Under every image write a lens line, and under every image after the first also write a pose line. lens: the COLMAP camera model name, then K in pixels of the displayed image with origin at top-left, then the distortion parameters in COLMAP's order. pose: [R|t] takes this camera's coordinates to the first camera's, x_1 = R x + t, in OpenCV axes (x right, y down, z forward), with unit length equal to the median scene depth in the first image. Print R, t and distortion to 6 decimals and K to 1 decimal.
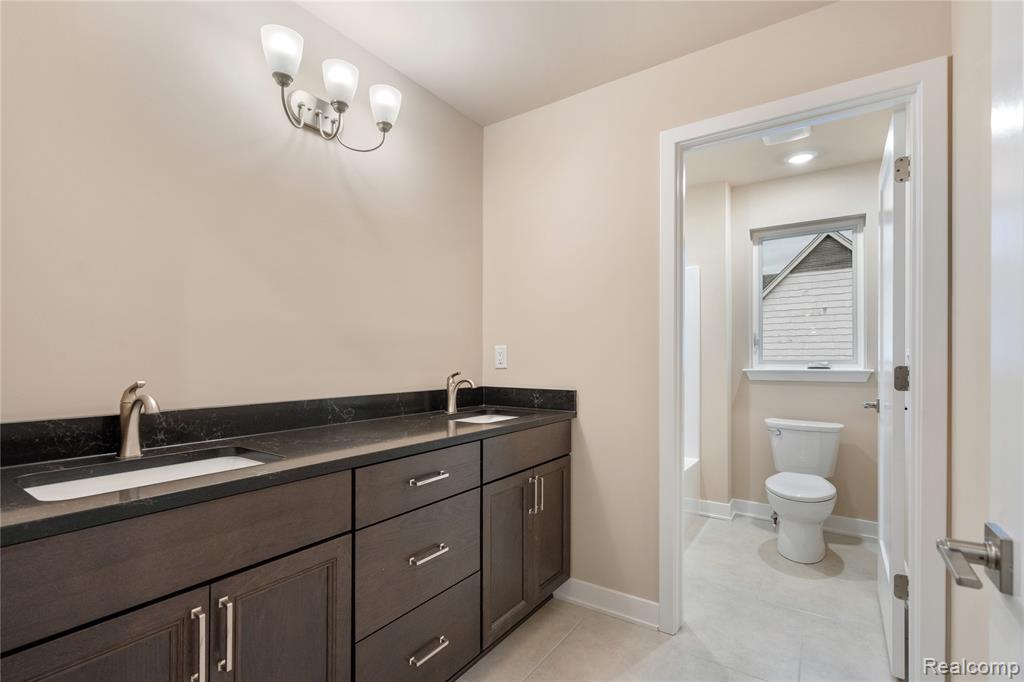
lens RADIAL K [[463.0, 0, 511.3], [0, 463.0, 356.6], [0, 0, 1]] dist [0.000604, 0.000119]
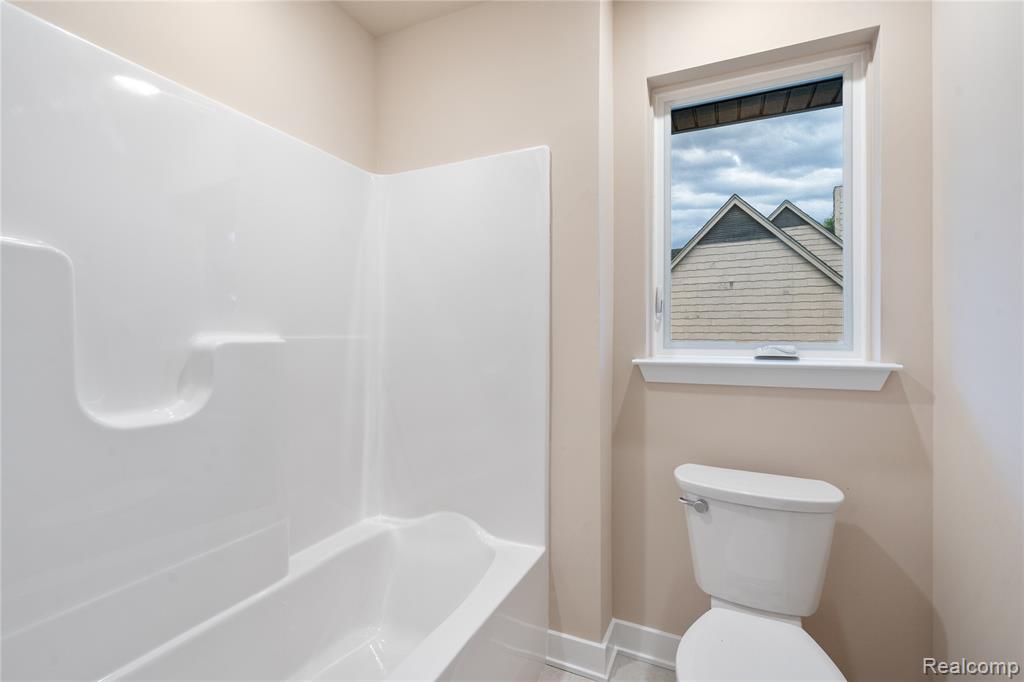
lens RADIAL K [[463.4, 0, 510.1], [0, 463.4, 335.8], [0, 0, 1]] dist [-0.000514, 0.000161]
pose [[0.986346, 0.001762, 0.164675, 0.080997], [-0.002845, 0.999976, 0.006345, -0.000388], [-0.164660, -0.006727, 0.986327, 0.149801]]
